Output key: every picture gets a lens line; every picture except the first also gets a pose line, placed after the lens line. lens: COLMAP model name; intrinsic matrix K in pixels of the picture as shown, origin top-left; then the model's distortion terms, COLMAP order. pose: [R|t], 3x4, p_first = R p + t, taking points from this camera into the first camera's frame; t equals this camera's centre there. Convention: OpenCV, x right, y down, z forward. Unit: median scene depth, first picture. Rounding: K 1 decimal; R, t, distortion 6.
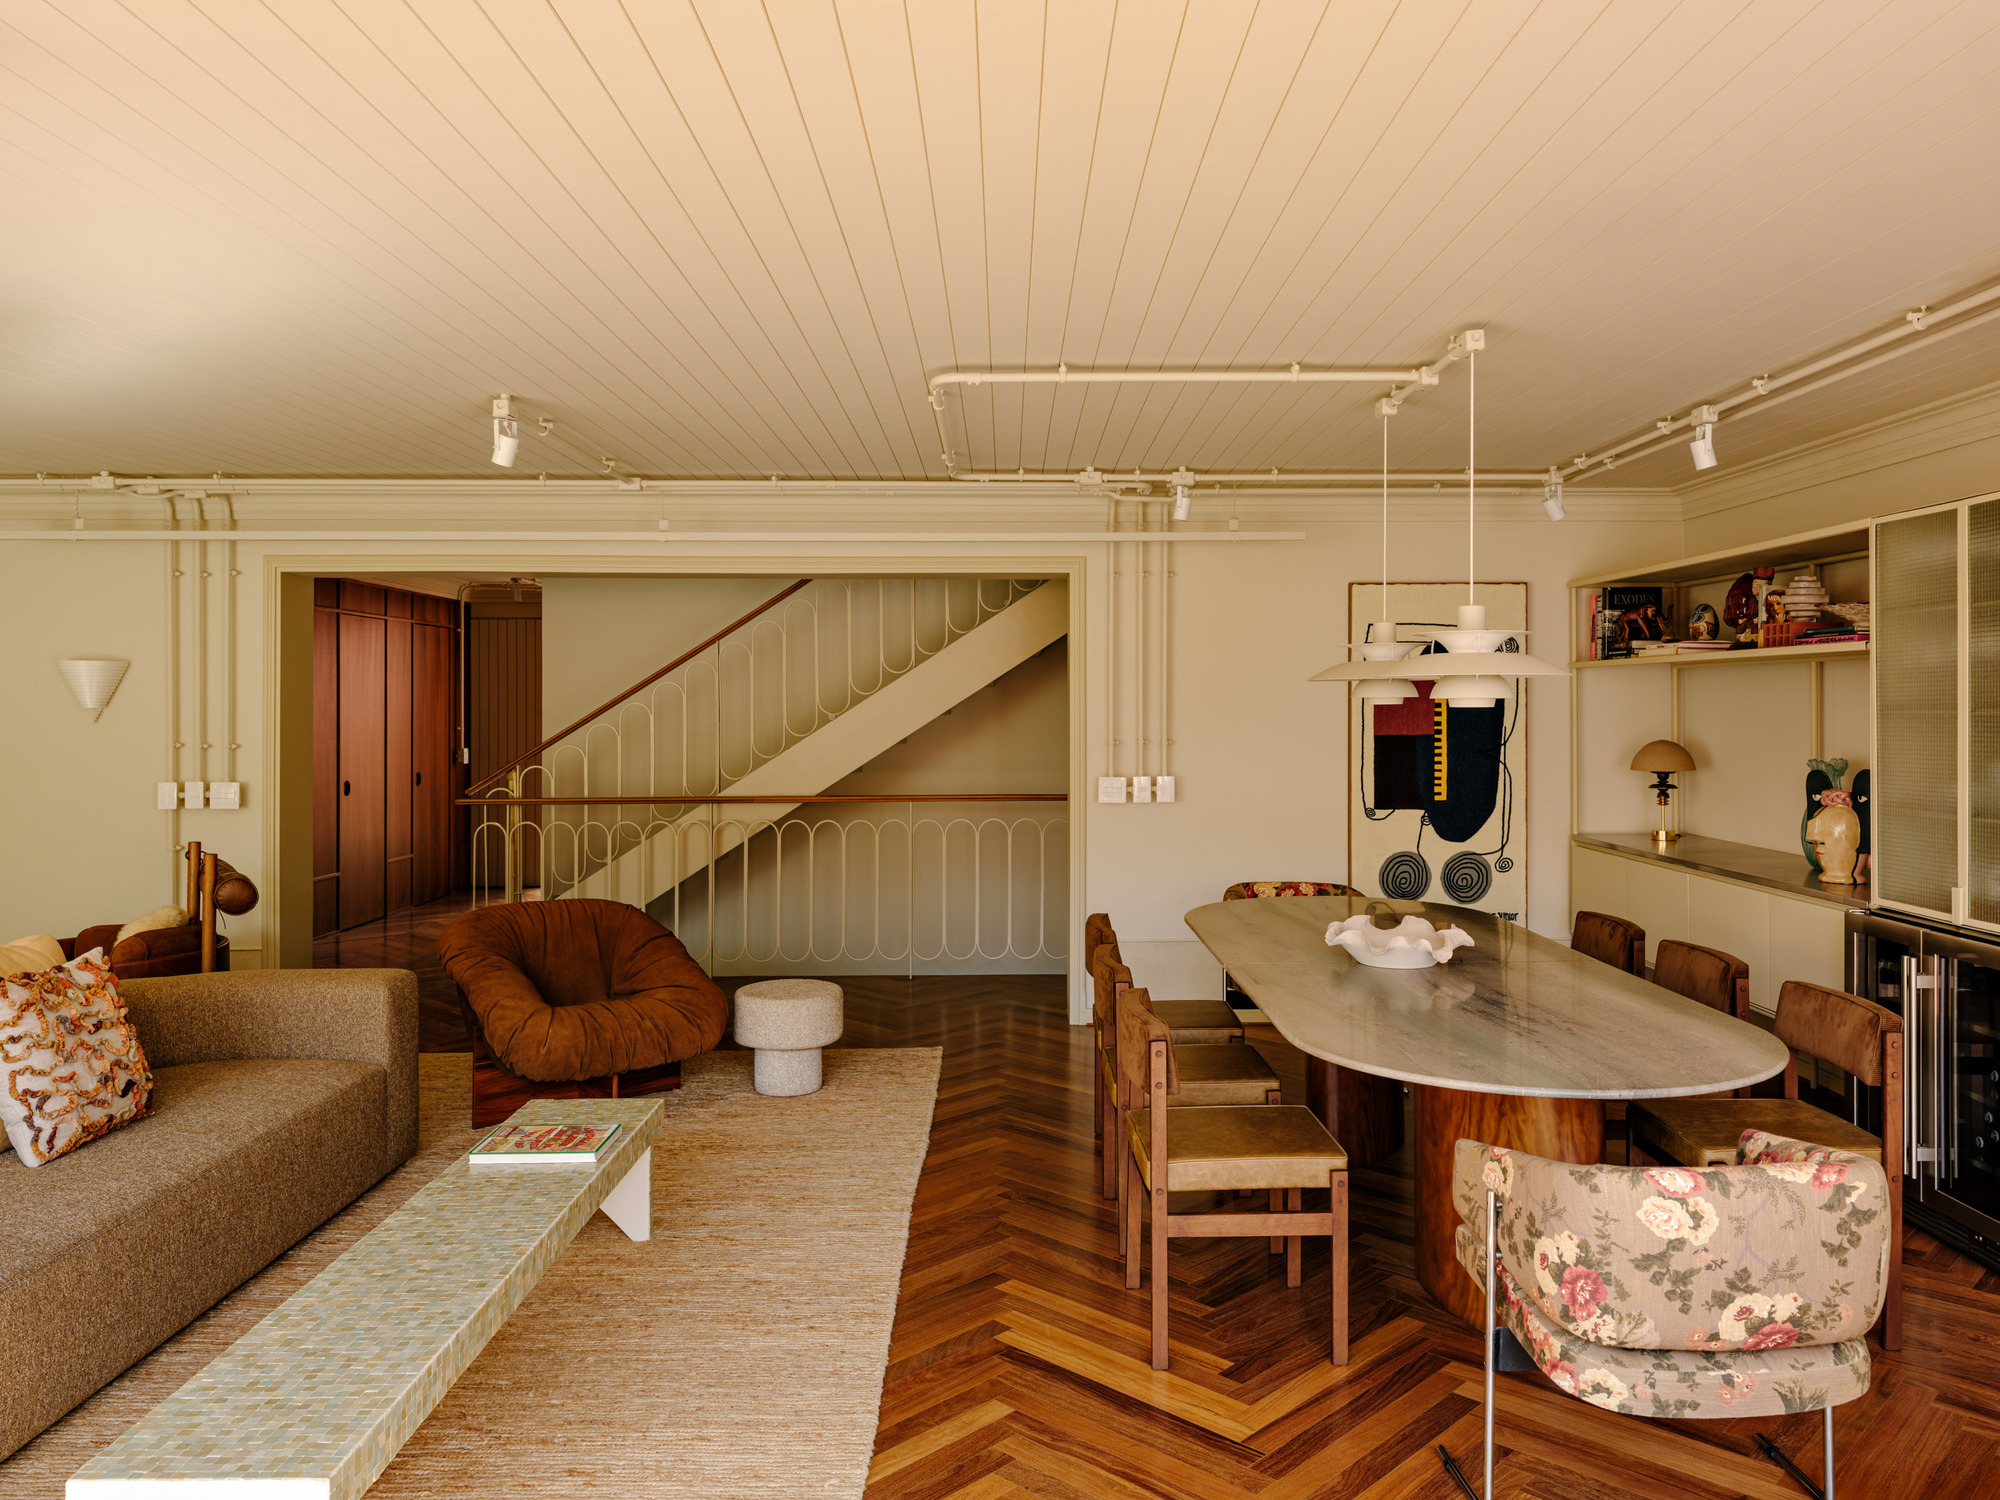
lens RADIAL K [[1436.5, 0, 1050.9], [0, 1436.5, 698.4], [0, 0, 1]] dist [-0.001044, -0.017160]
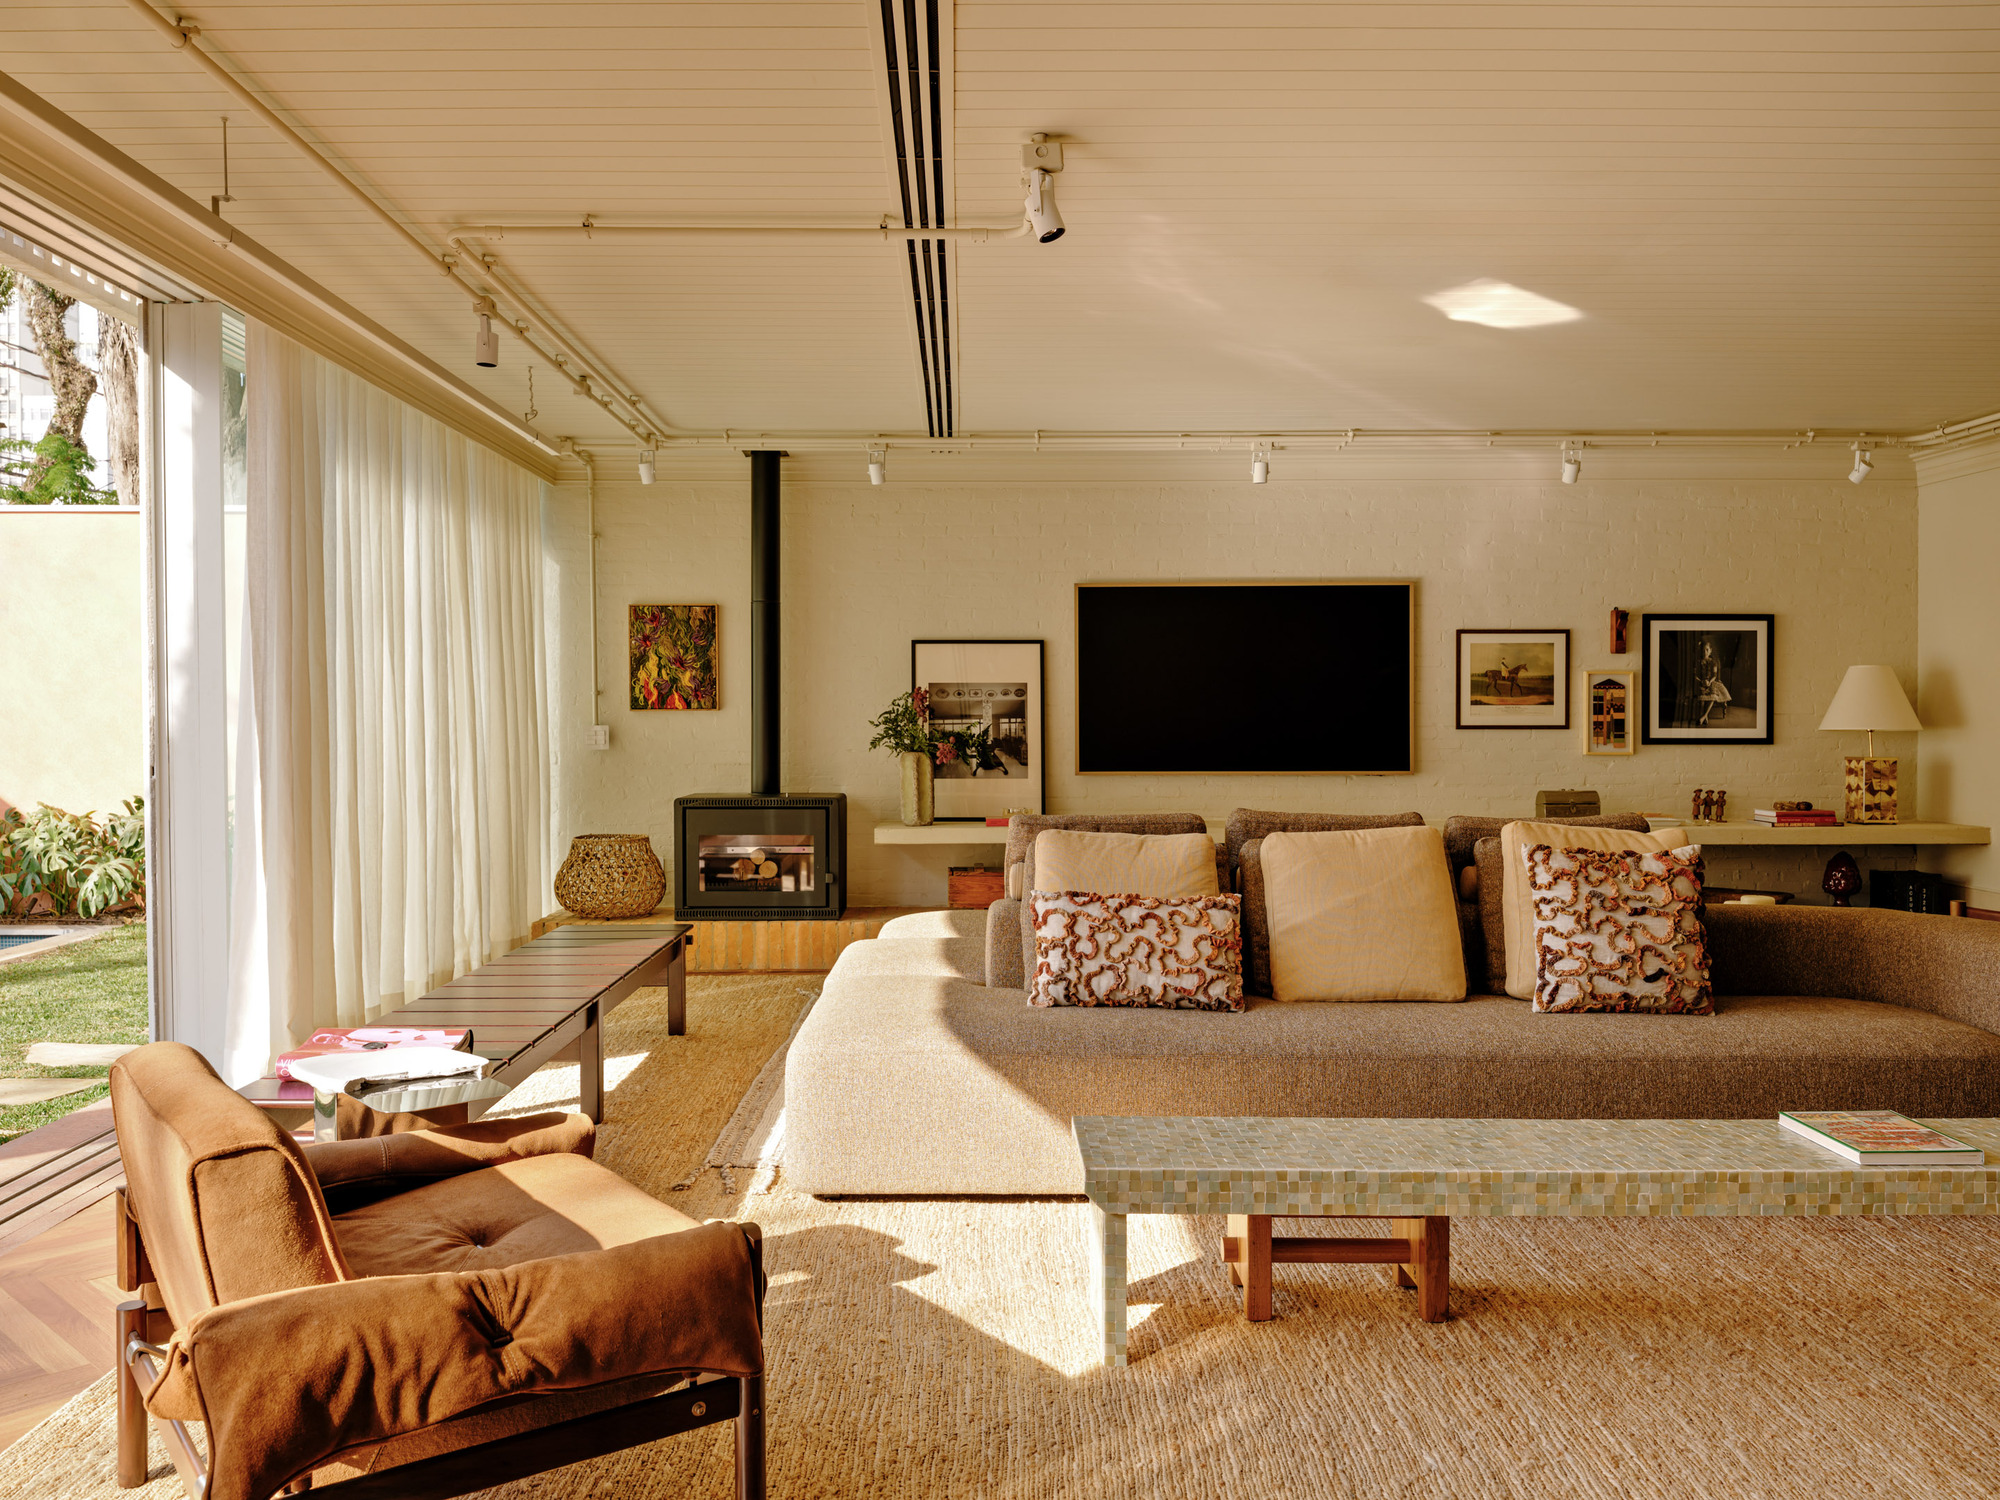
lens RADIAL K [[1604.8, 0, 994.4], [0, 1604.8, 752.0], [0, 0, 1]] dist [-0.008855, 0.027424]
pose [[0.001342, 0.031719, -0.999496, 0.361568], [0.000258, 0.999497, 0.031719, 0.052674], [0.999999, -0.000301, 0.001333, 0.369364]]
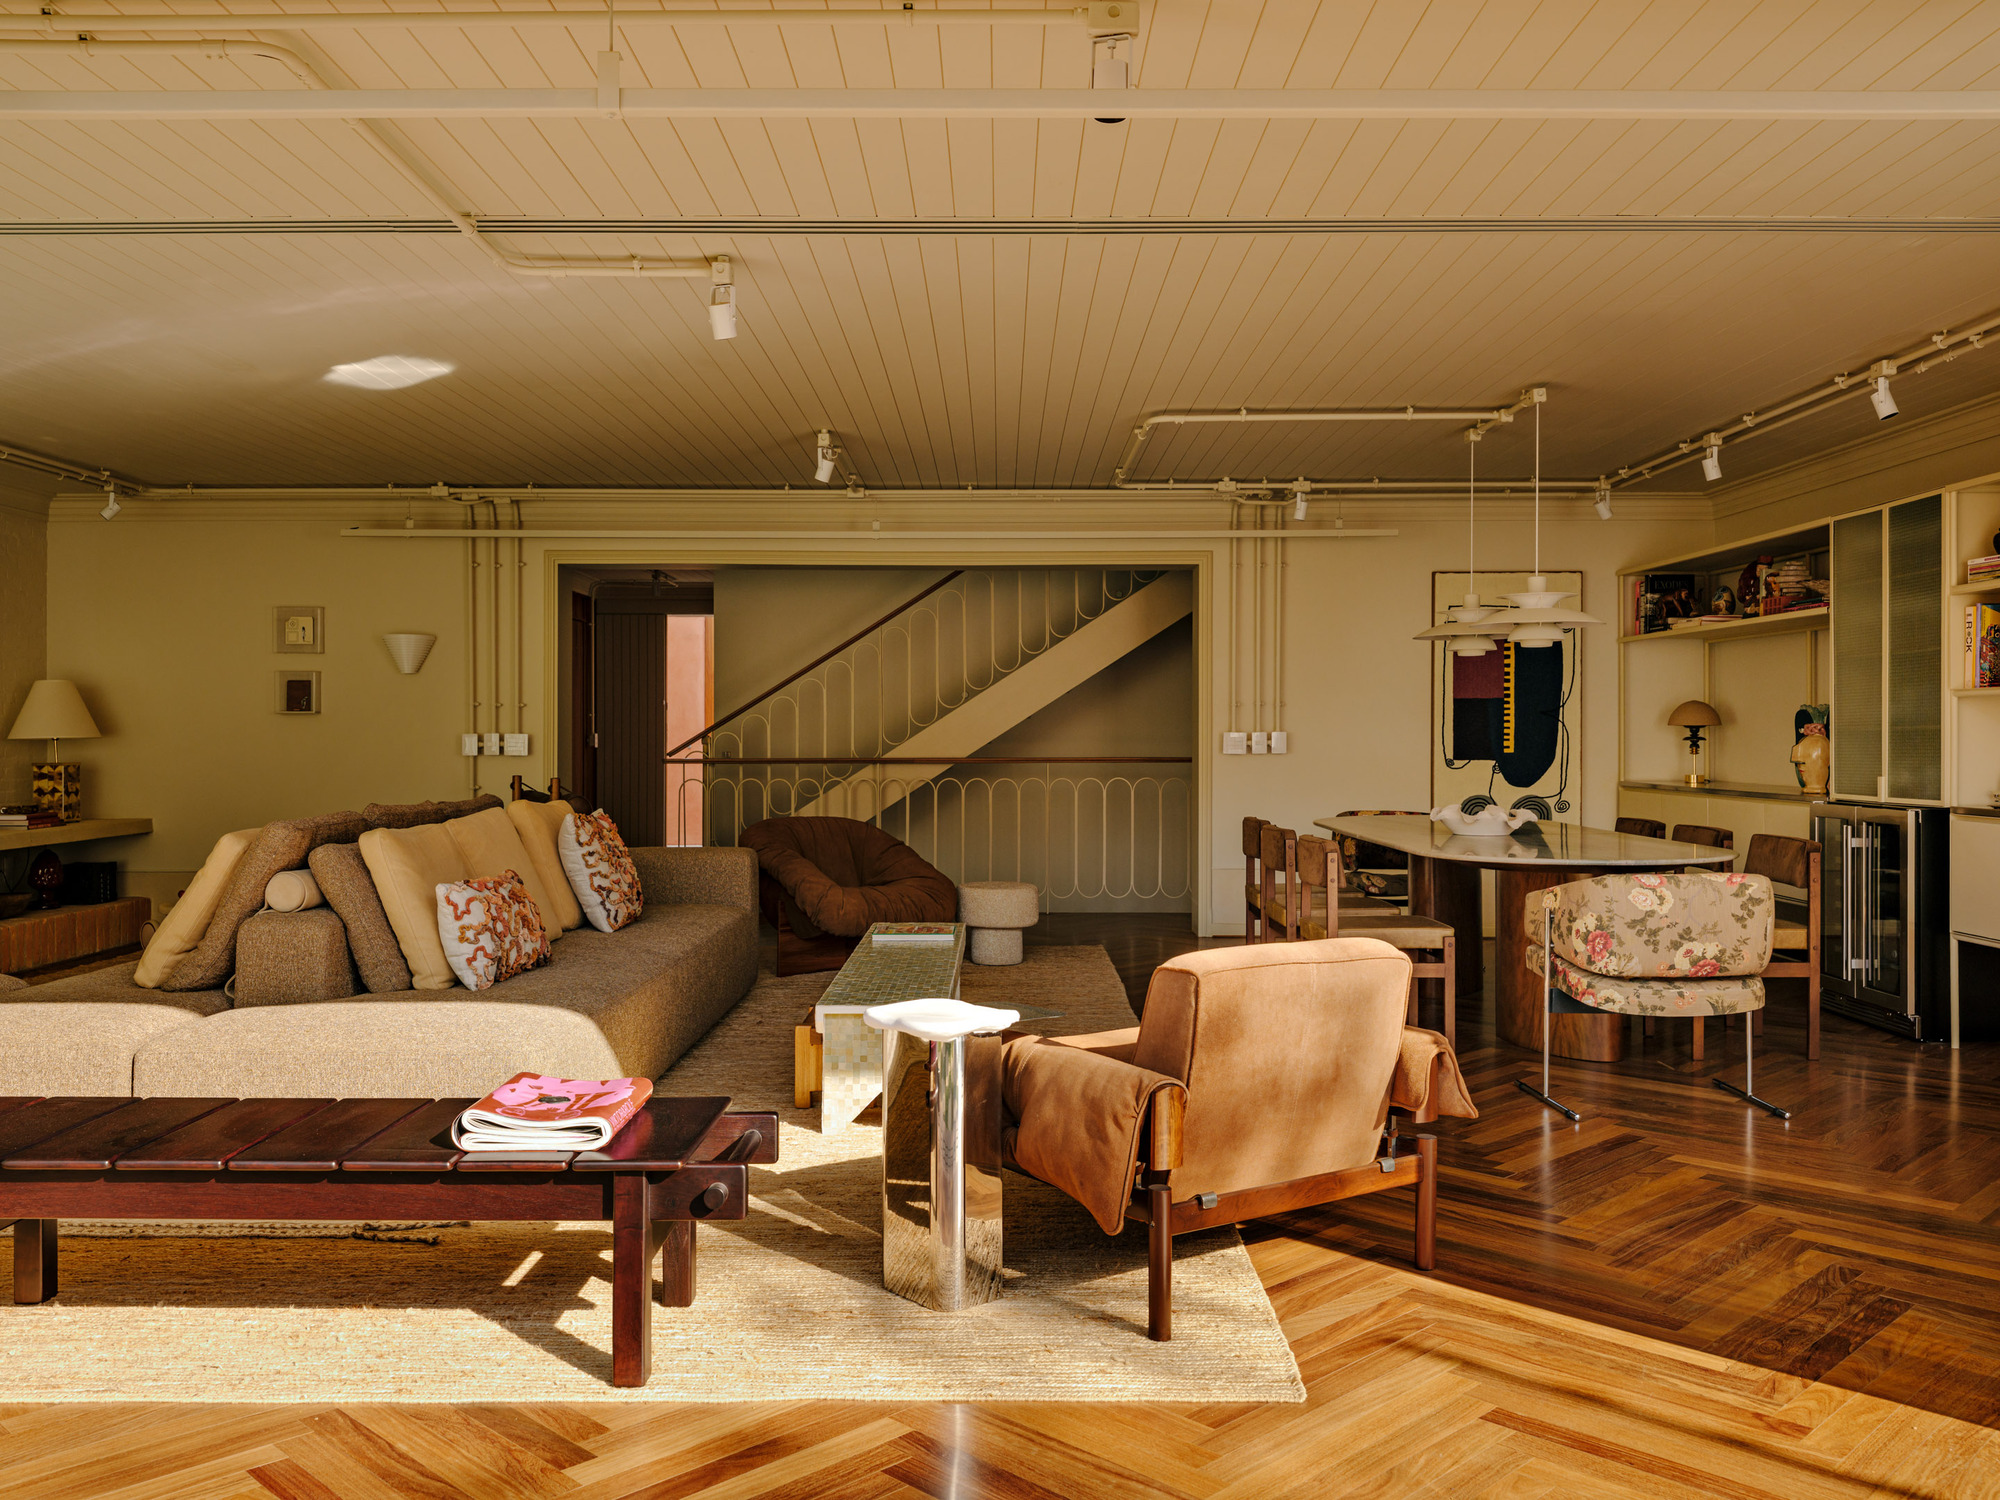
lens RADIAL K [[1604.8, 0, 1003.6], [0, 1604.8, 732.4], [0, 0, 1]] dist [-0.008855, 0.027424]
pose [[0.999441, 0.002168, -0.033348, -0.144545], [-0.001959, 0.999978, 0.006296, 0.062655], [0.033361, -0.006227, 0.999424, -0.483565]]
